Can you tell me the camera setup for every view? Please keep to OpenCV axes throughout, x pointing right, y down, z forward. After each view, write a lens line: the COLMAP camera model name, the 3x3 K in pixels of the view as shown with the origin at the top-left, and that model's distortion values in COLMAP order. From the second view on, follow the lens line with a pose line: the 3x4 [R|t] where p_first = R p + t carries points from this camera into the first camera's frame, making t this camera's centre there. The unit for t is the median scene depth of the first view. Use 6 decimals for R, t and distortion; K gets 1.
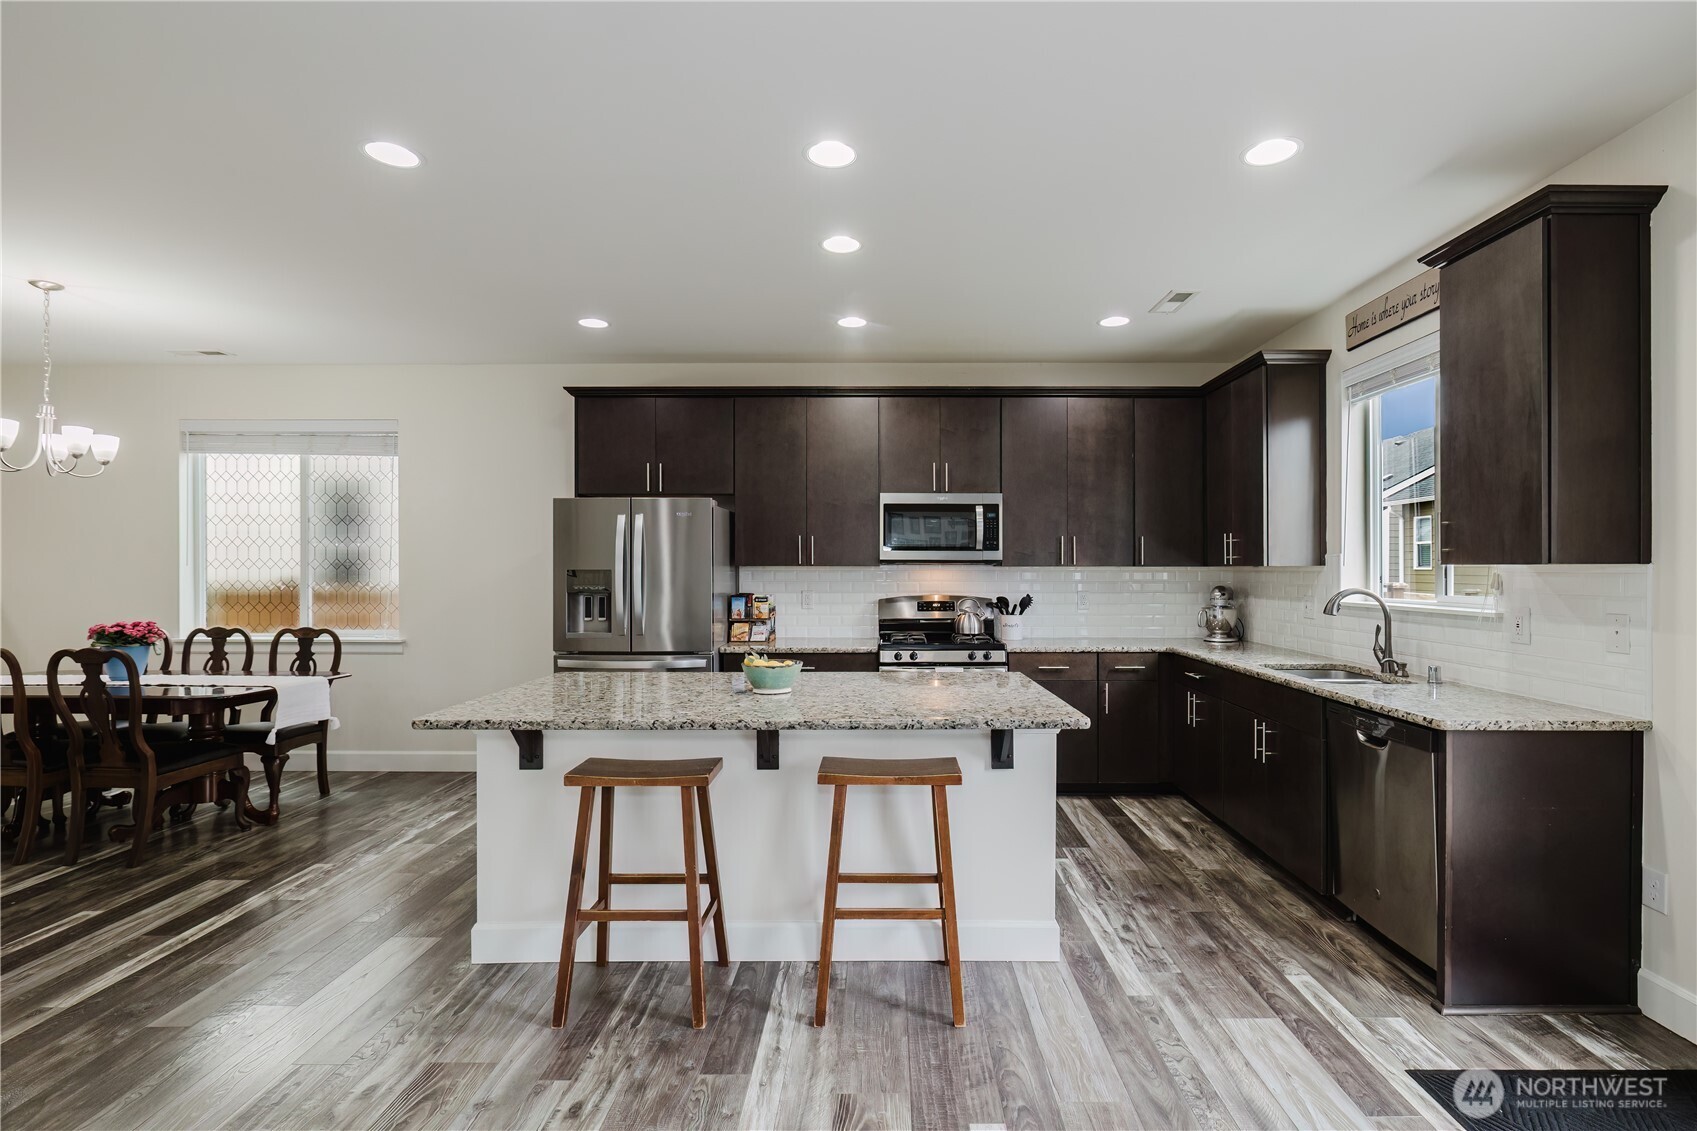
lens RADIAL K [[804.7, 0, 856.4], [0, 804.7, 607.0], [0, 0, 1]] dist [0.001762, 0.000007]
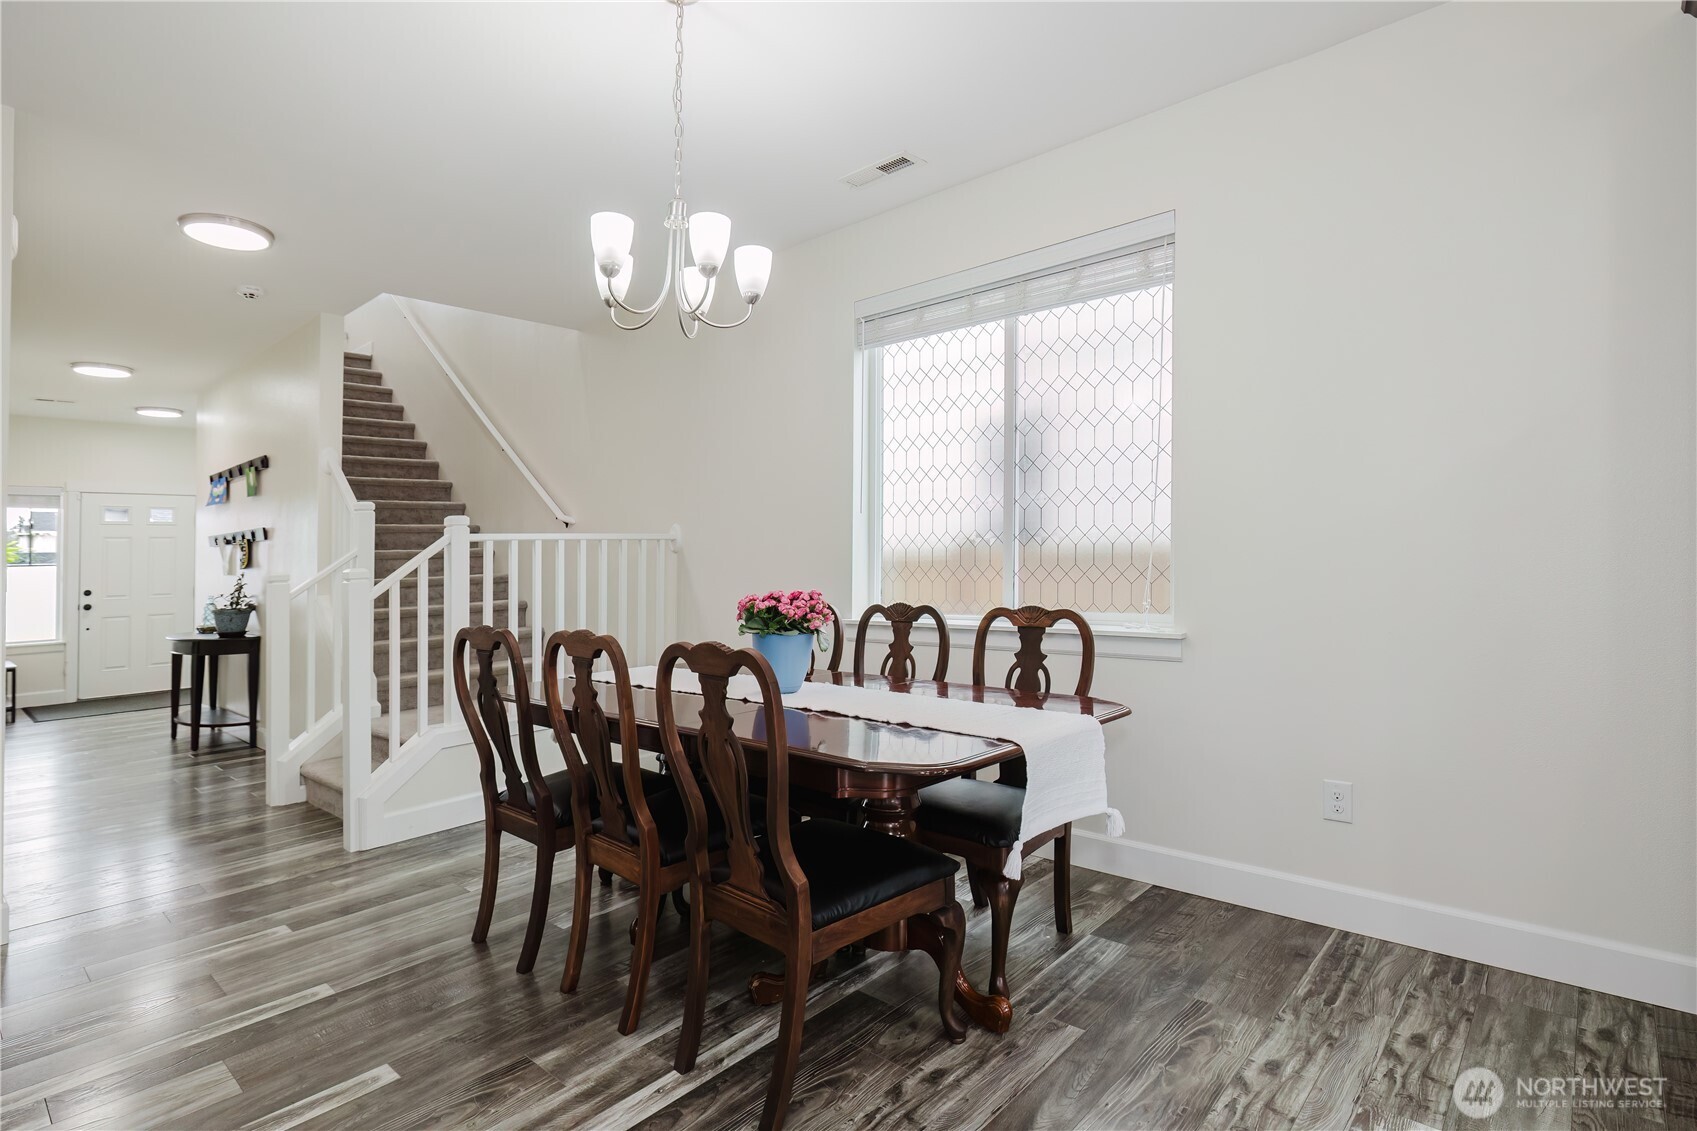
lens RADIAL K [[804.7, 0, 841.1], [0, 804.7, 564.5], [0, 0, 1]] dist [0.001762, 0.000007]
pose [[0.752882, -0.008718, -0.658098, -0.431817], [-0.003287, 0.999850, -0.017006, 0.007492], [0.658147, 0.014967, 0.752741, 0.519409]]
